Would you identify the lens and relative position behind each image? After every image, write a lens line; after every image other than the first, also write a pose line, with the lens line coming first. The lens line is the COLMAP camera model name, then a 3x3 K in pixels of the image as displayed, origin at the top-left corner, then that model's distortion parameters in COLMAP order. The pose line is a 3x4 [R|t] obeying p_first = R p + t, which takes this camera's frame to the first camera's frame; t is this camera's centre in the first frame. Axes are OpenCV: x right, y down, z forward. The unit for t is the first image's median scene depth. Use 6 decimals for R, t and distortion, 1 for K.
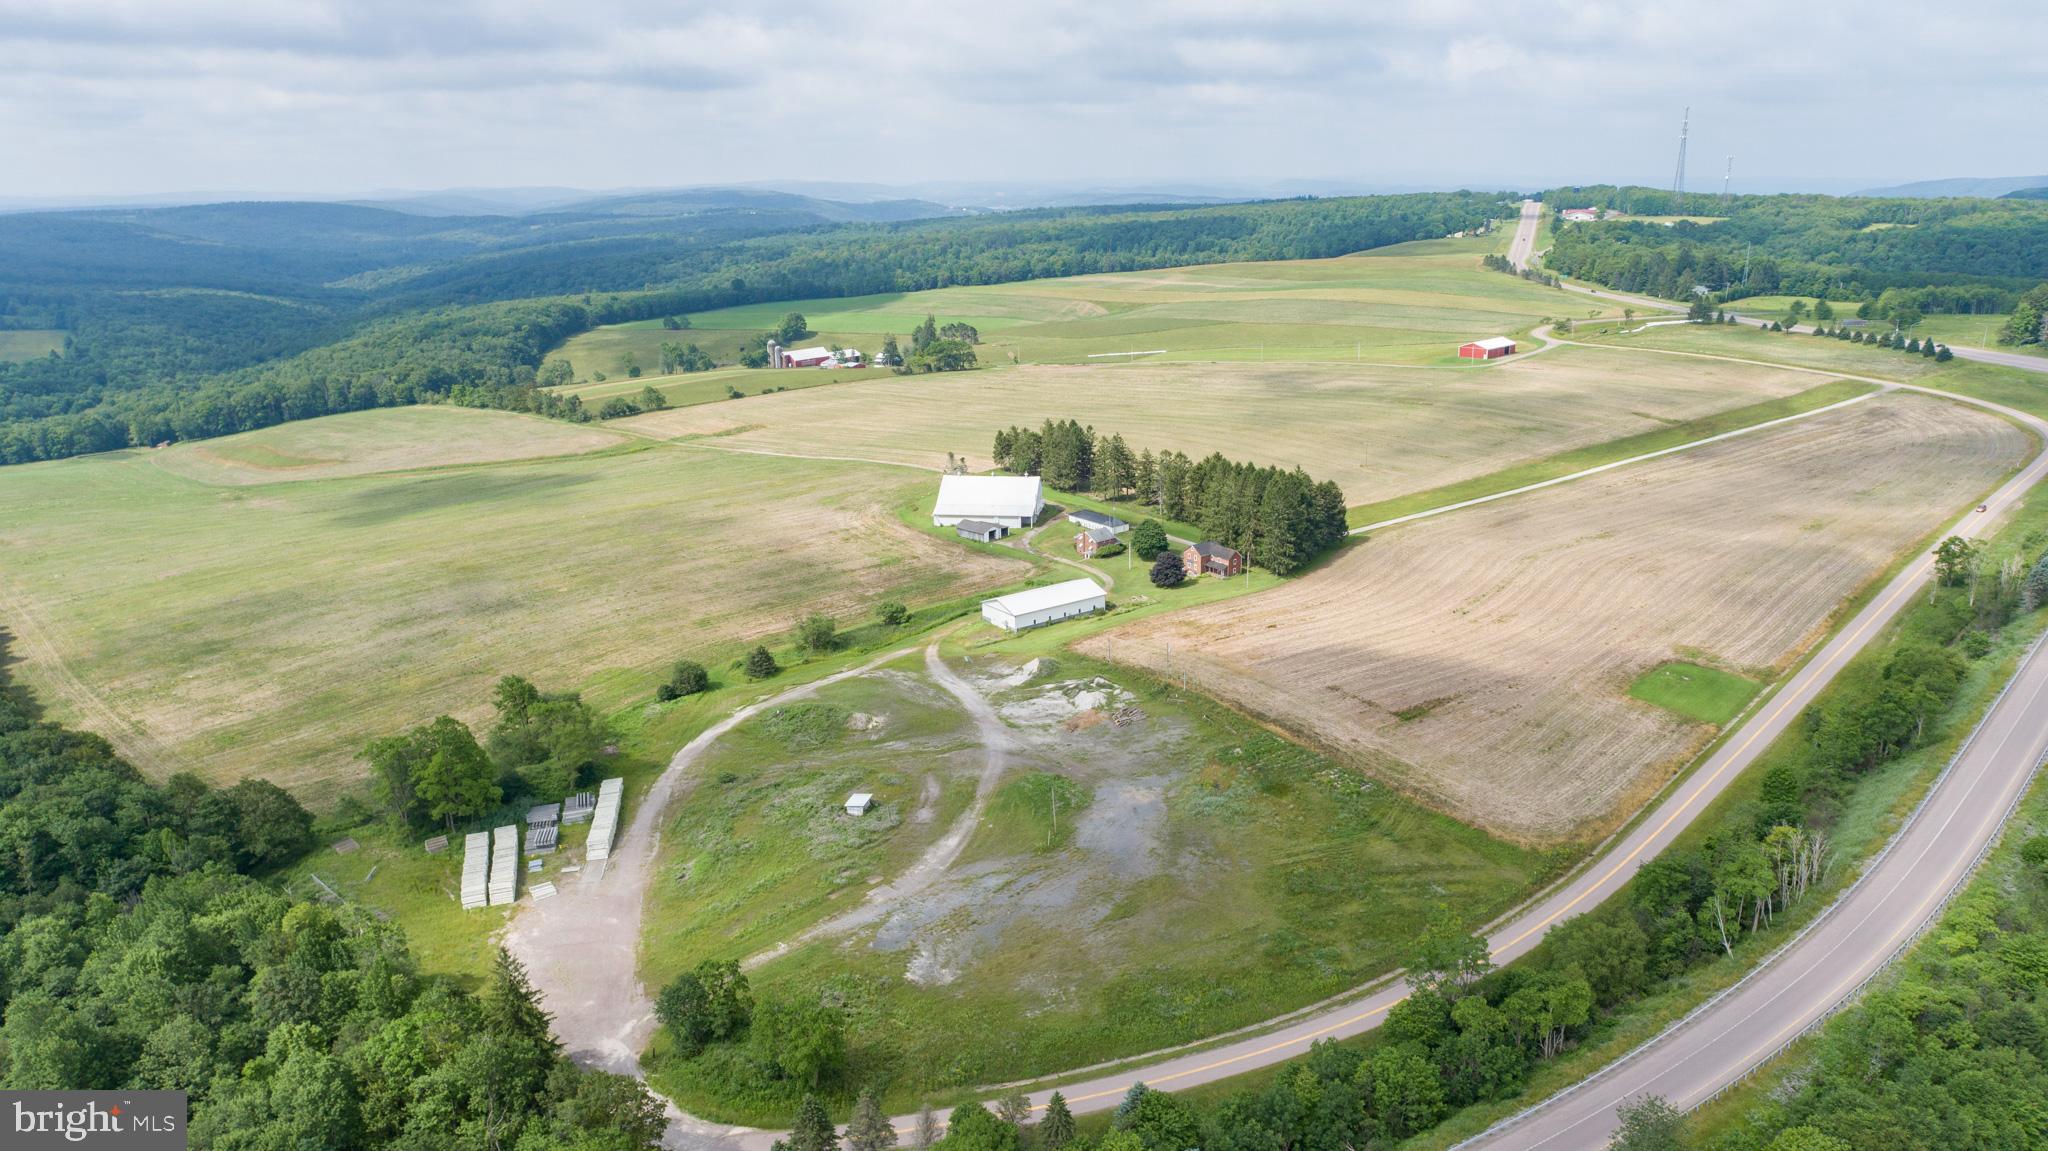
lens RADIAL K [[1384.5, 0, 1019.3], [0, 1384.5, 571.2], [0, 0, 1]] dist [-0.006614, 0.003143]
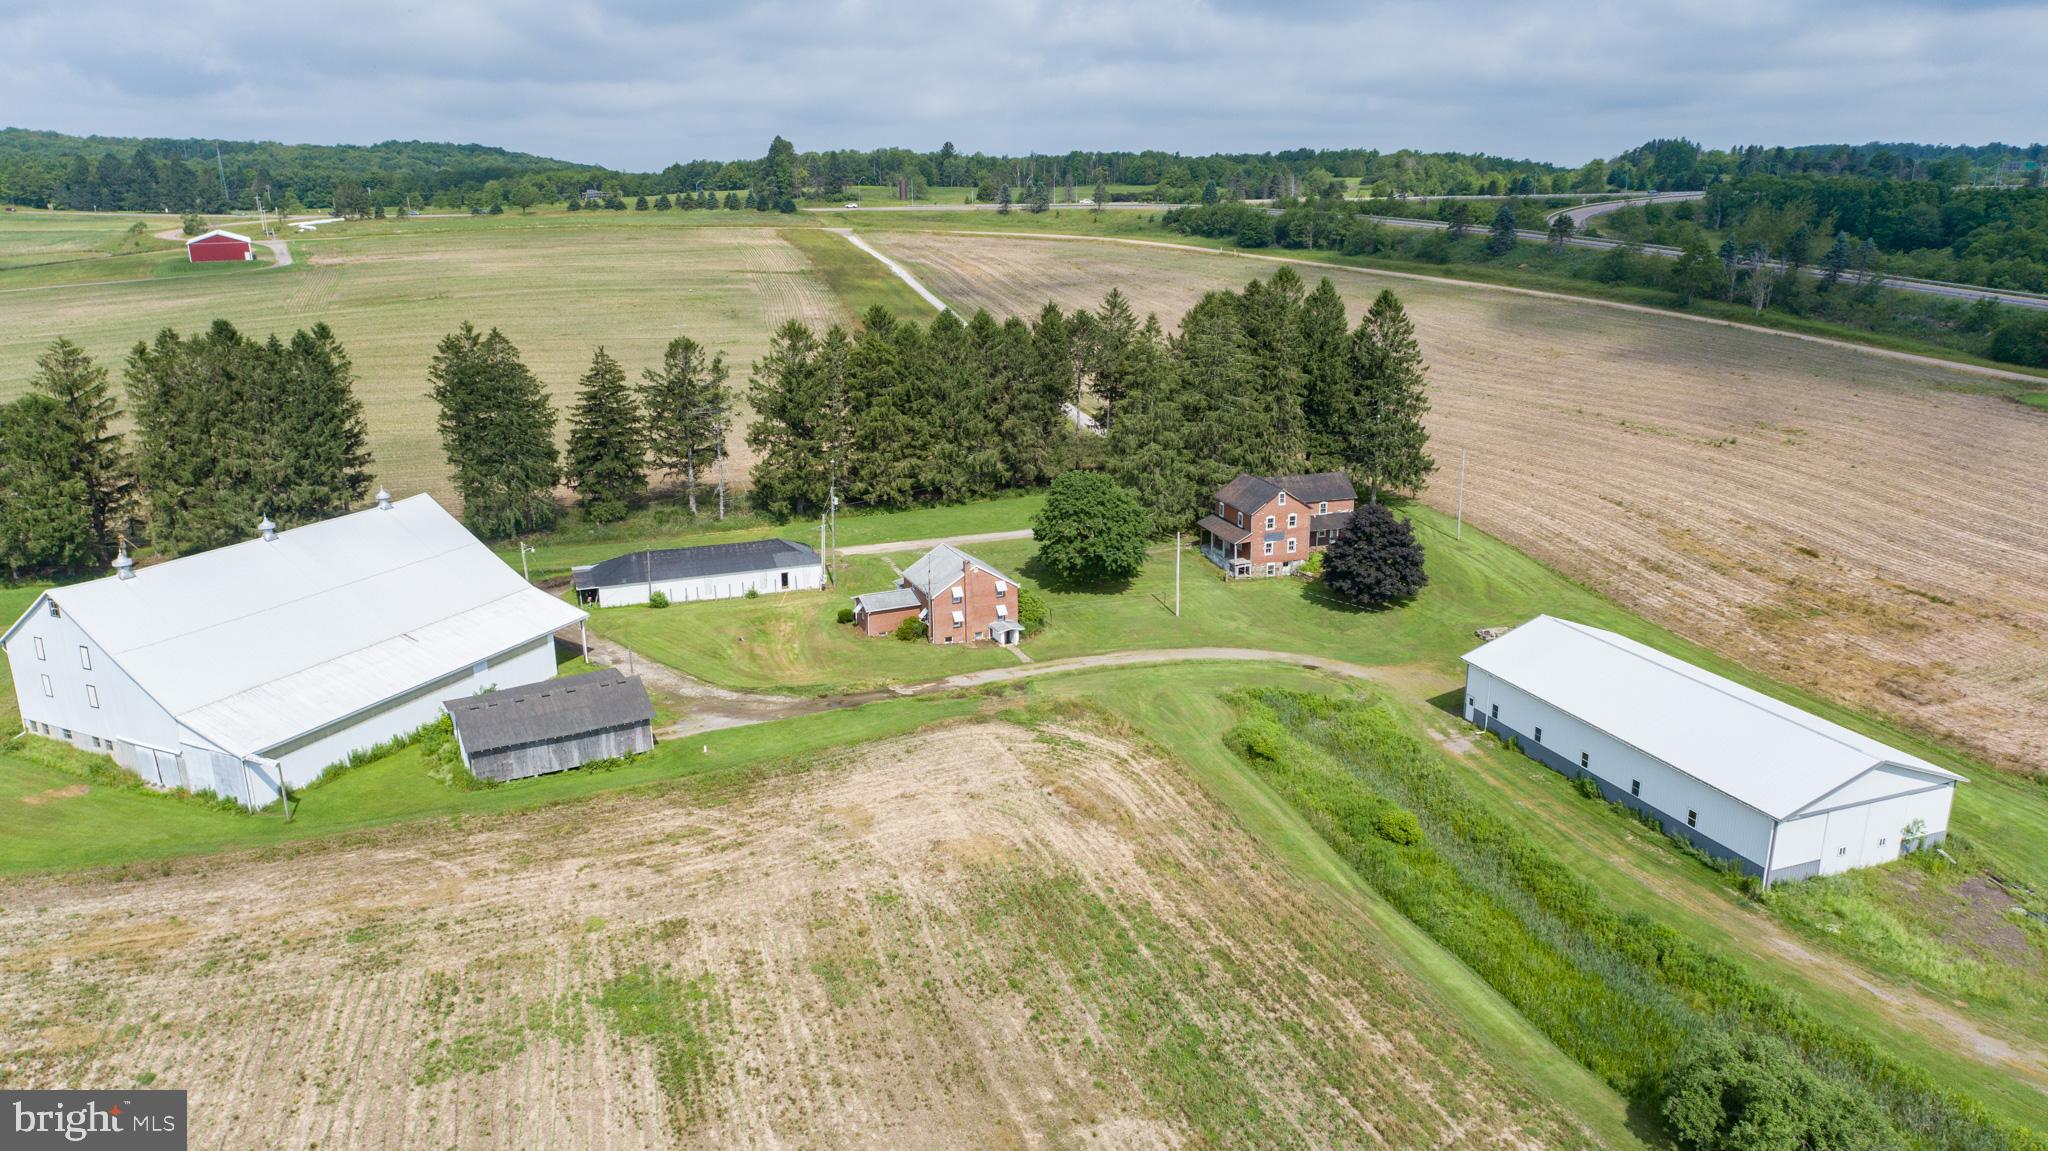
lens RADIAL K [[1384.5, 0, 1019.3], [0, 1384.5, 571.2], [0, 0, 1]] dist [-0.006614, 0.003143]
pose [[0.282028, -0.255152, 0.924856, -0.194952], [0.269498, 0.946243, 0.178871, -0.067415], [-0.920777, 0.198800, 0.335630, 0.767734]]
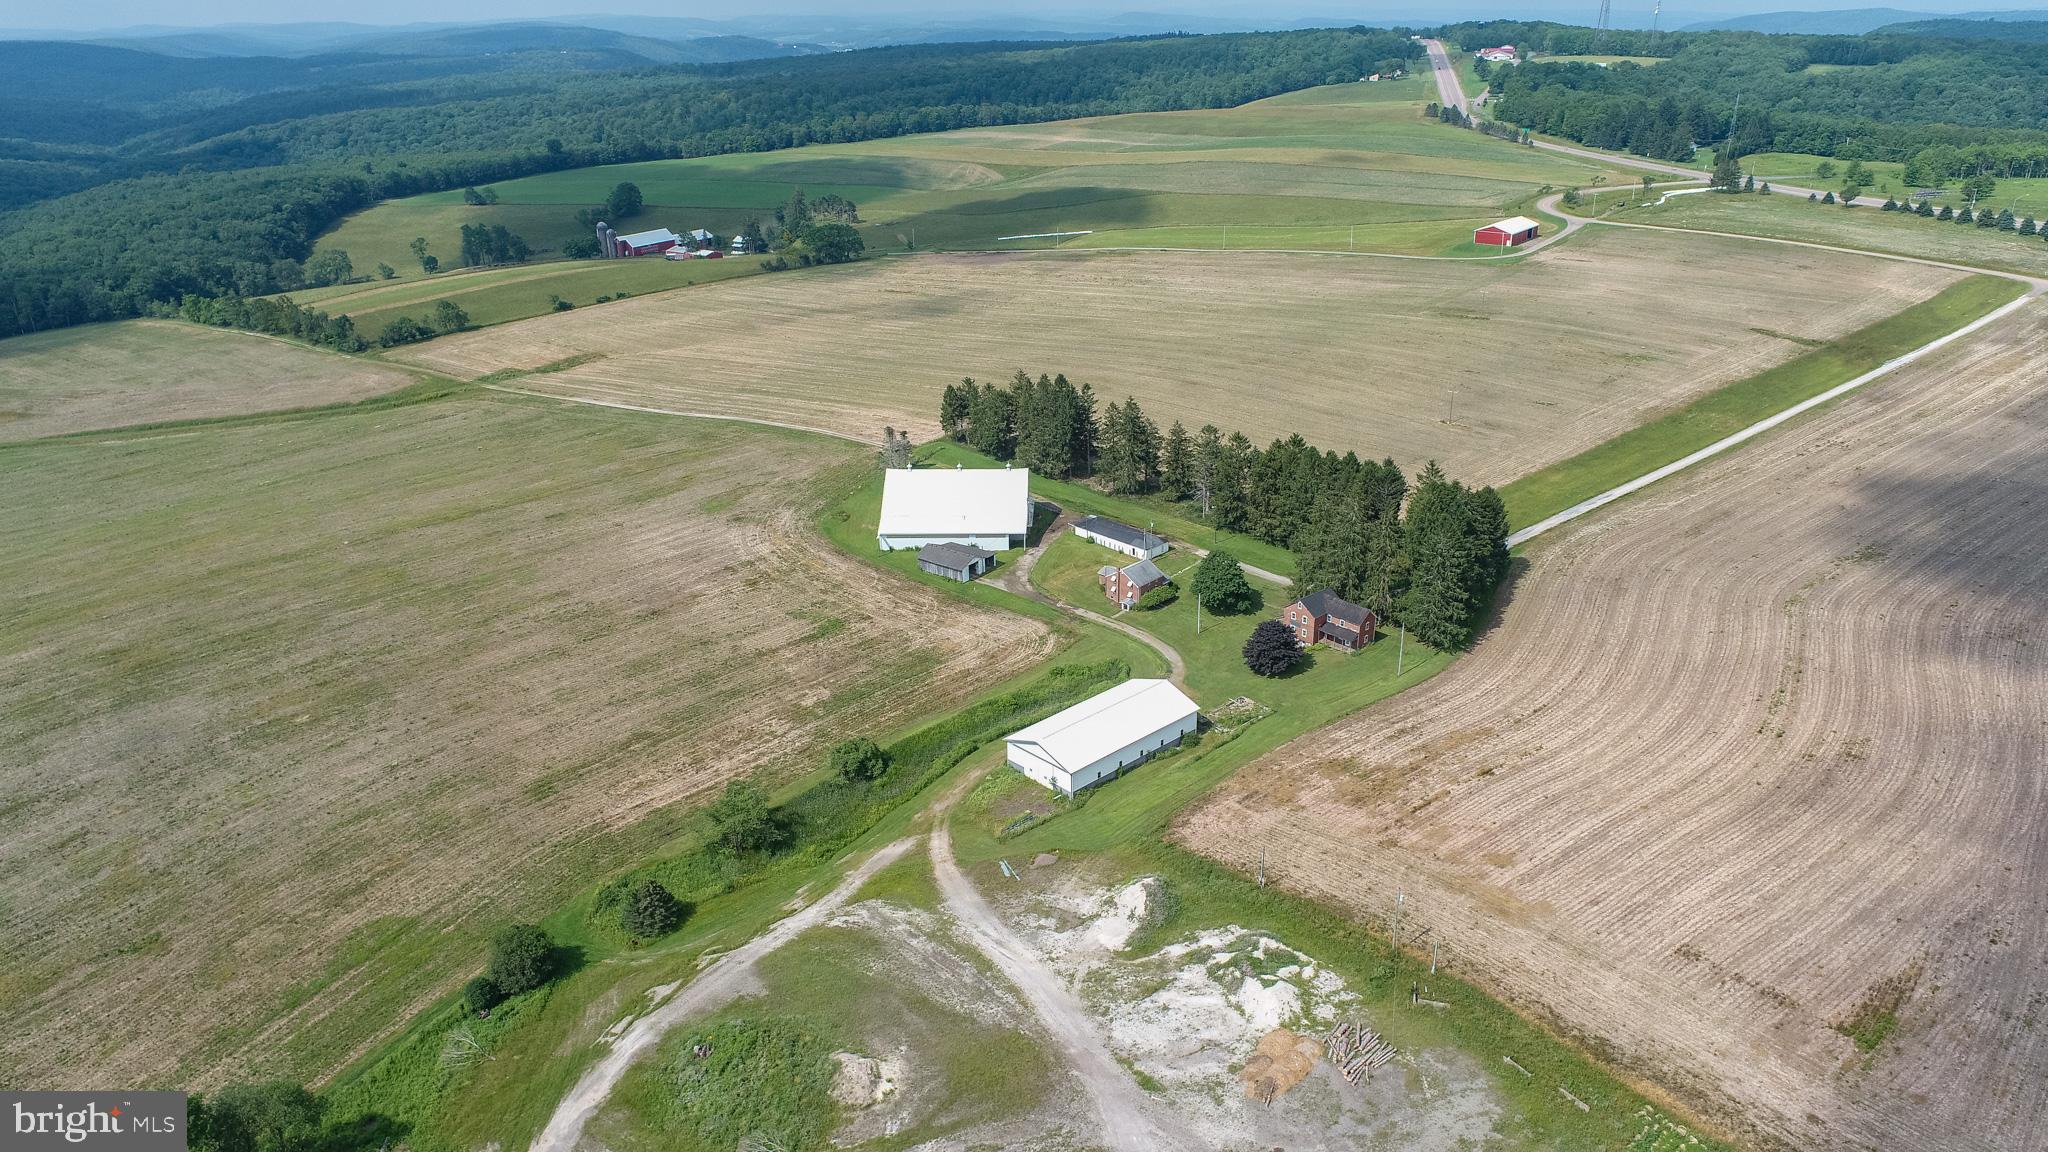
lens RADIAL K [[1384.5, 0, 1019.3], [0, 1384.5, 571.7], [0, 0, 1]] dist [-0.006614, 0.003143]
pose [[0.993324, -0.044094, 0.106595, -0.062226], [0.032337, 0.993448, 0.109613, -0.088369], [-0.110730, -0.105434, 0.988242, 0.298414]]
